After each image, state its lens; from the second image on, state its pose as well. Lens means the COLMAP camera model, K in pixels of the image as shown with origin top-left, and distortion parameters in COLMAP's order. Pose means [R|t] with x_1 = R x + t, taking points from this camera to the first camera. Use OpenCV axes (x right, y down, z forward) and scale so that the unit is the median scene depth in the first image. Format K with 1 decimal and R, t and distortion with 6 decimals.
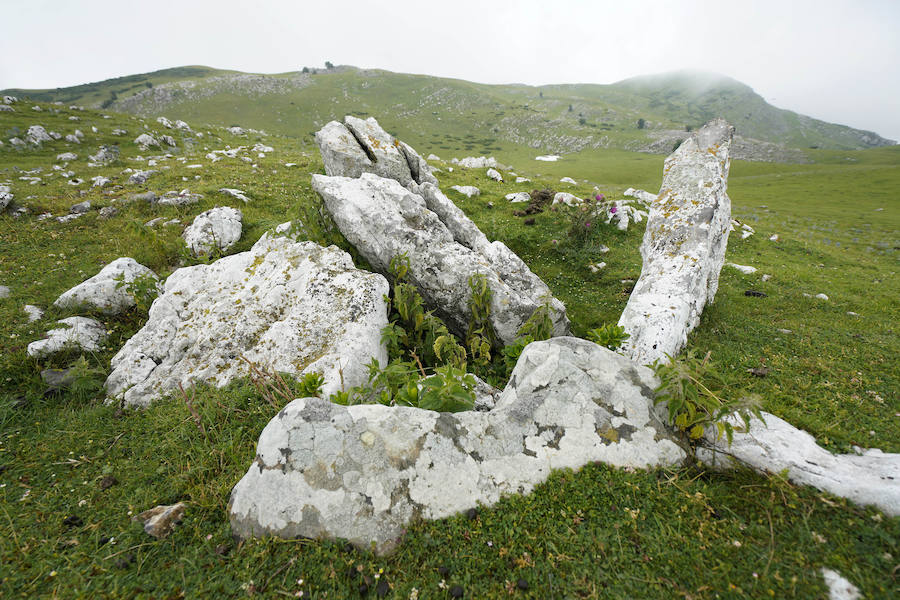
lens RADIAL K [[428.3, 0, 455.3], [0, 428.3, 307.6], [0, 0, 1]] dist [-0.001732, 0.001191]
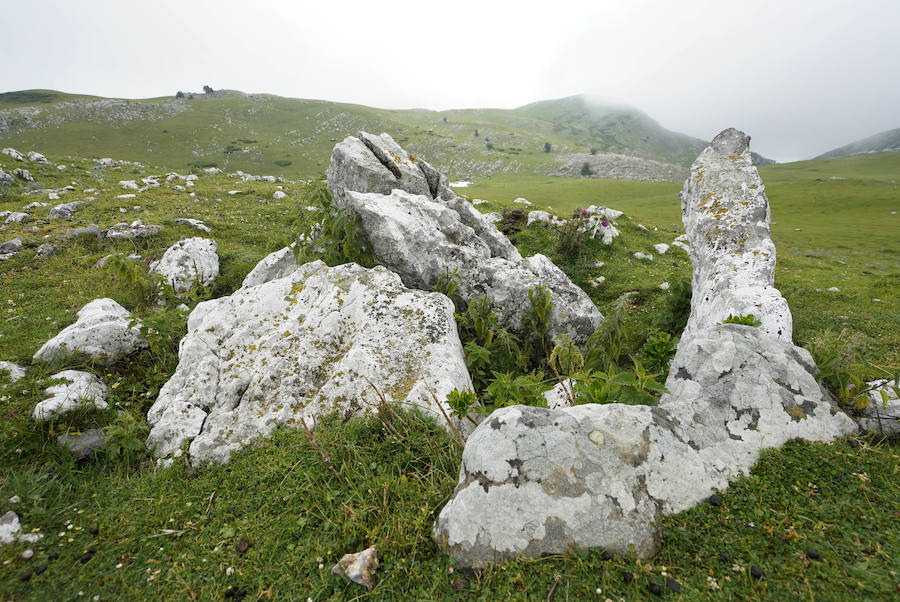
lens RADIAL K [[477.3, 0, 443.8], [0, 477.3, 303.5], [0, 0, 1]] dist [-0.007172, 0.002478]
pose [[0.984312, -0.068728, 0.162499, -0.341503], [0.083761, 0.992633, -0.087541, 0.036180], [-0.155285, 0.099778, 0.982818, -0.009410]]
